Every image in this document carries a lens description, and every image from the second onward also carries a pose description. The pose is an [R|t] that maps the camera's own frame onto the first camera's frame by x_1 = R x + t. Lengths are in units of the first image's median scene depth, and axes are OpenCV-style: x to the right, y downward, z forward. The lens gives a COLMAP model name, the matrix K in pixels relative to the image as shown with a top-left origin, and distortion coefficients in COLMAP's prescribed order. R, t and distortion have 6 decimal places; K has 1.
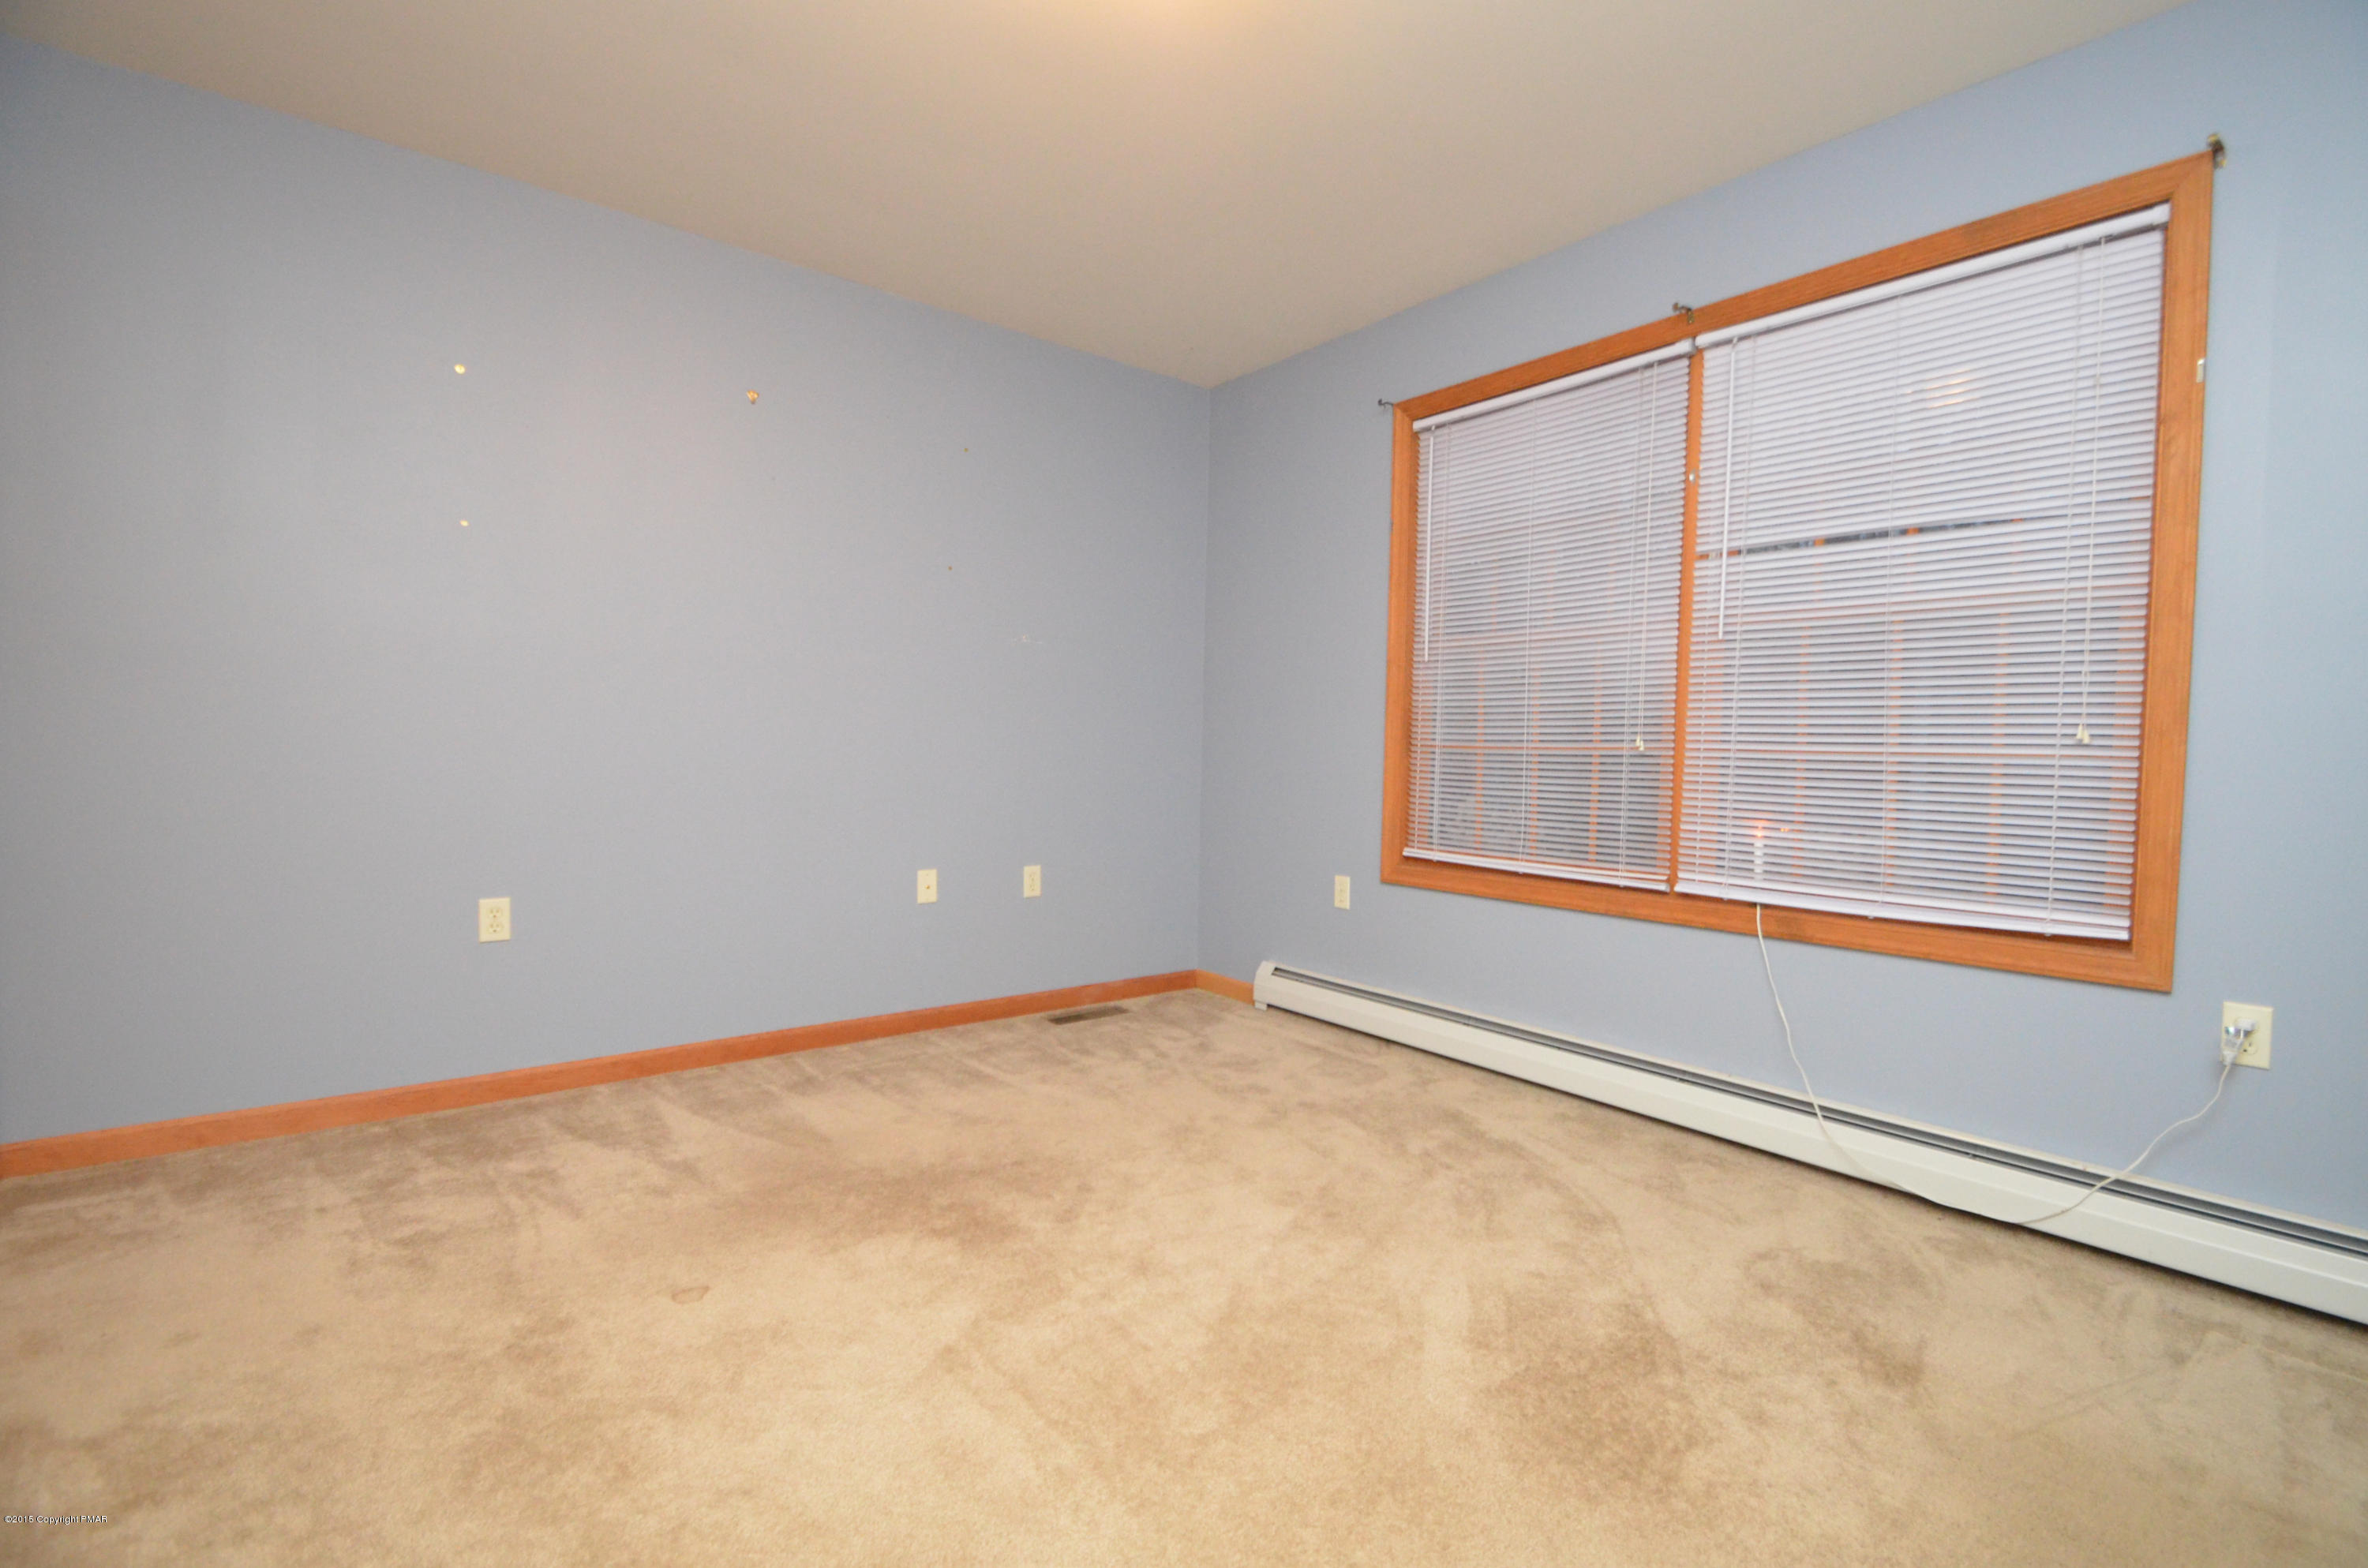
lens RADIAL K [[1057.6, 0, 1261.4], [0, 1057.6, 793.8], [0, 0, 1]] dist [0.003460, -0.008412]
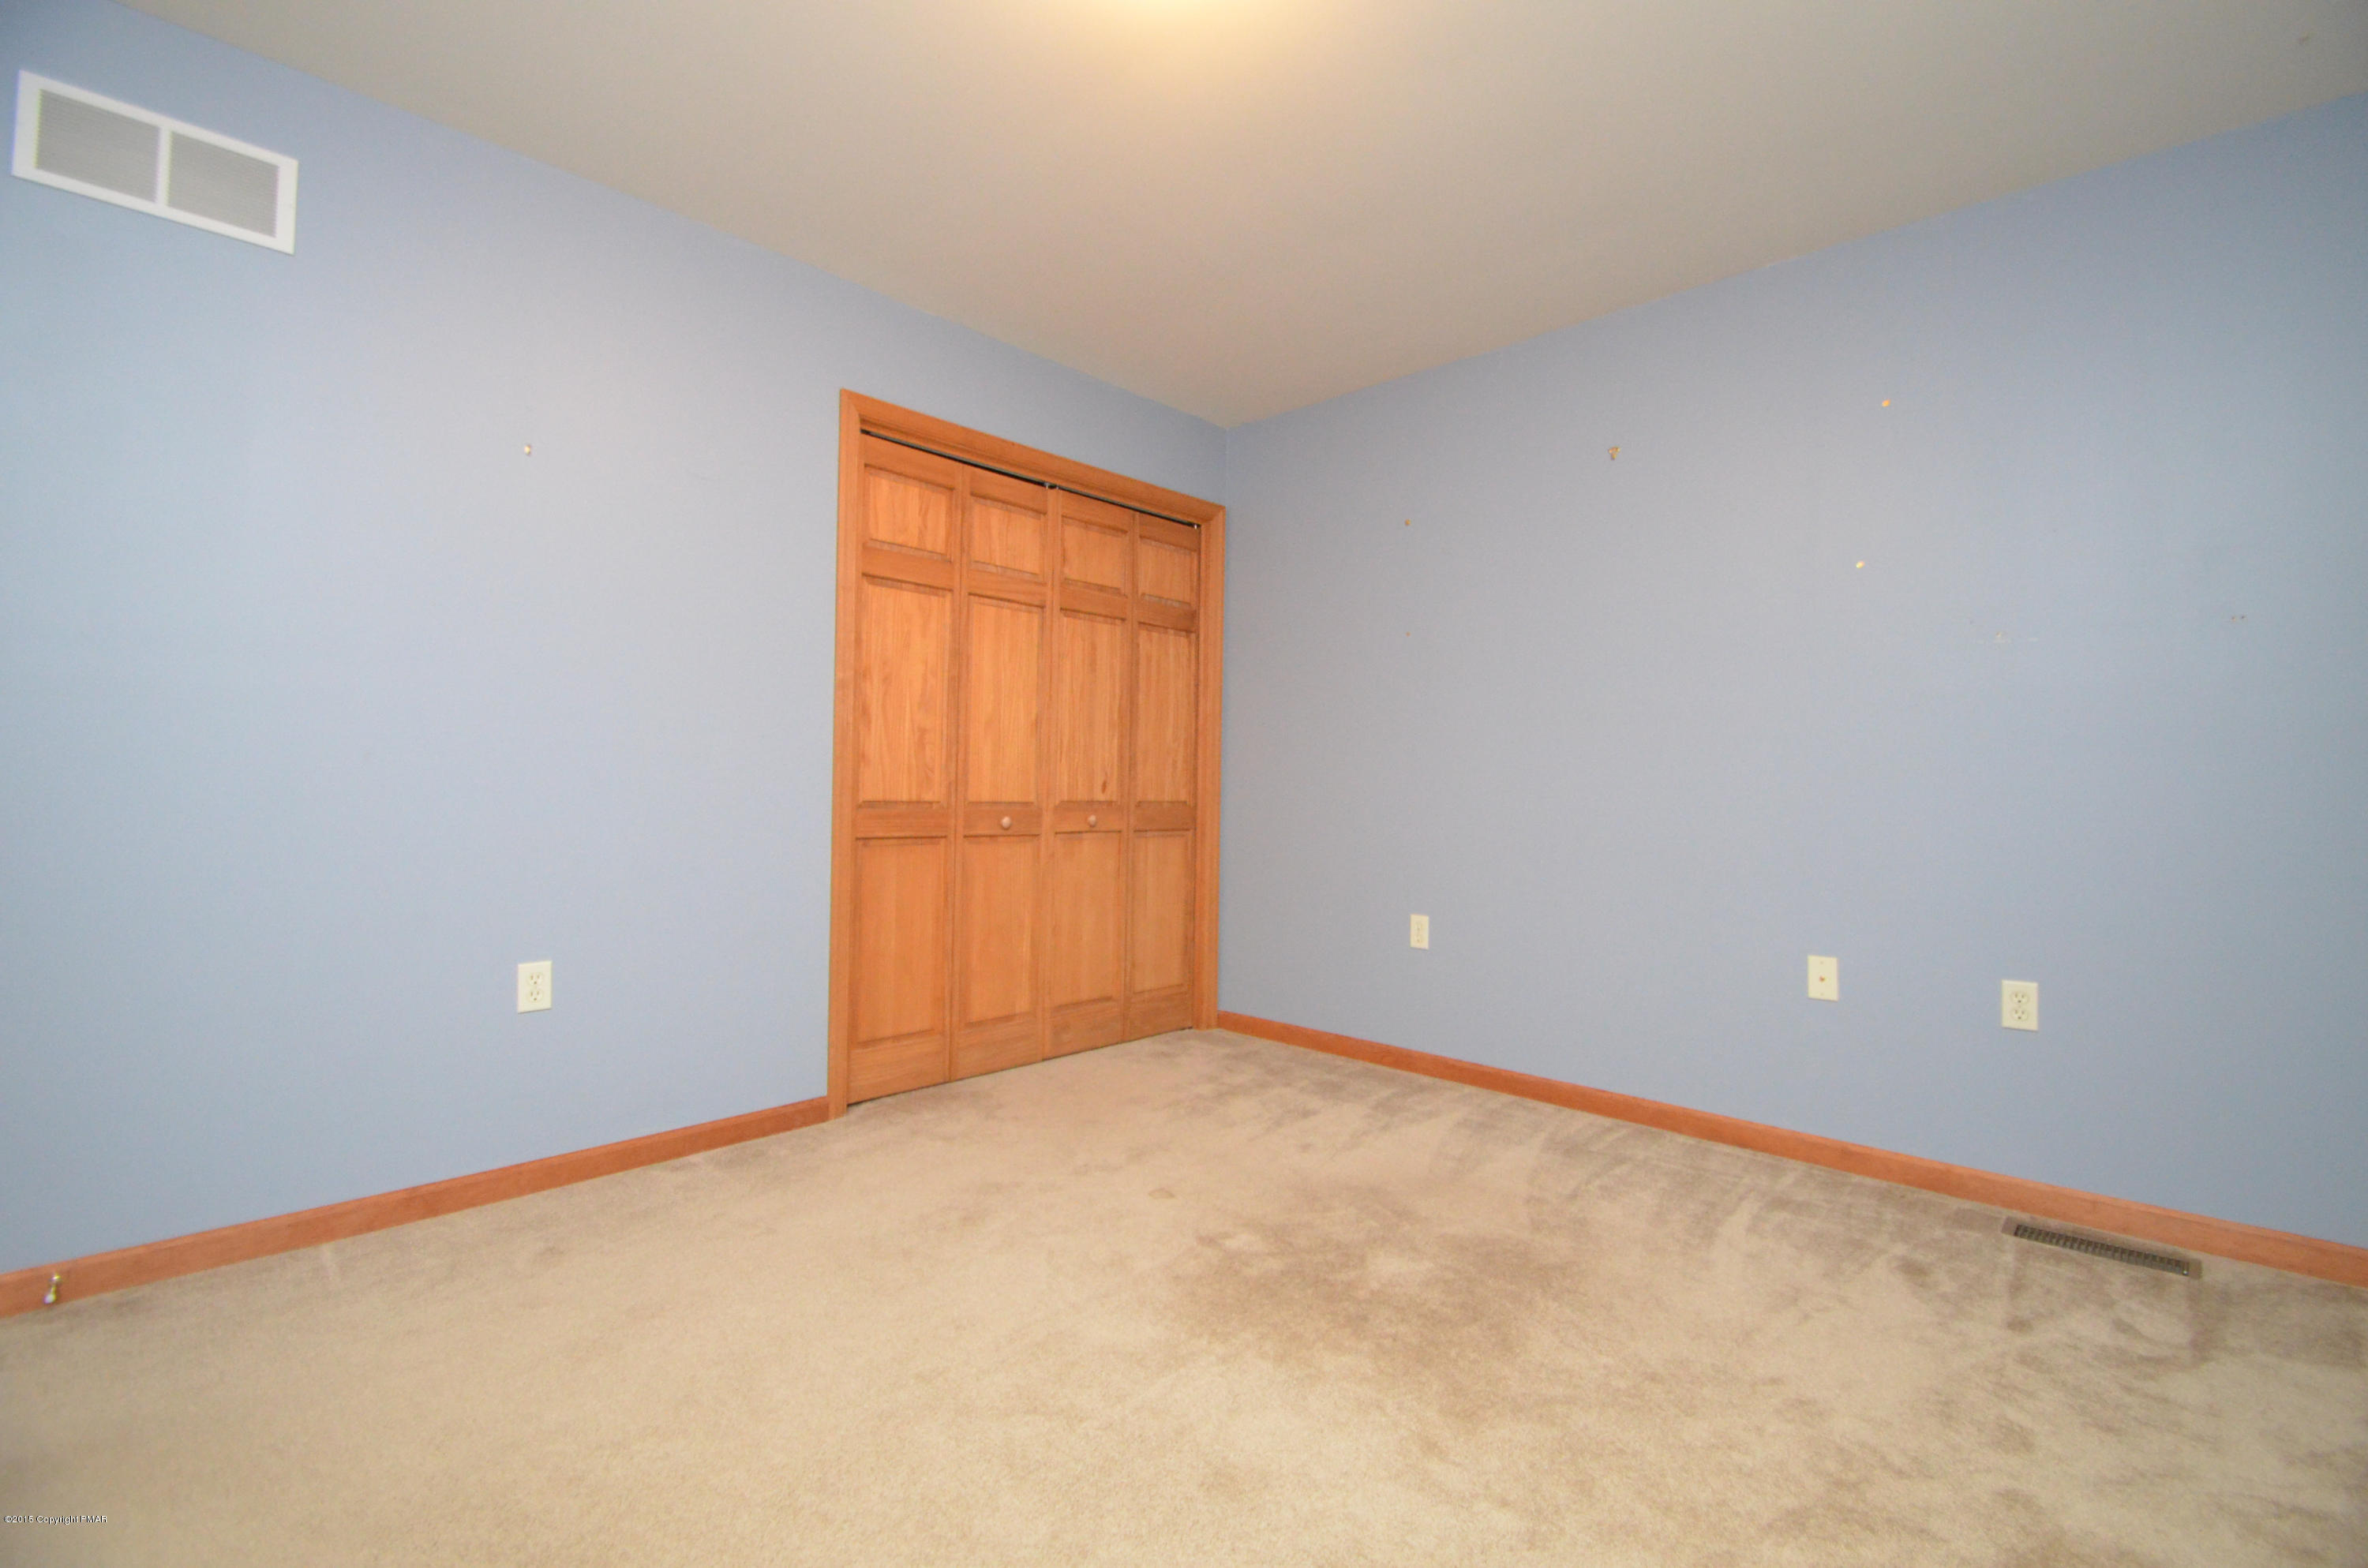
lens RADIAL K [[1057.6, 0, 1191.6], [0, 1057.6, 779.7], [0, 0, 1]] dist [0.003460, -0.008412]
pose [[0.084186, -0.035333, -0.995823, 0.476839], [-0.059897, 0.997385, -0.040453, 0.001561], [0.994648, 0.063052, 0.081850, 0.521917]]
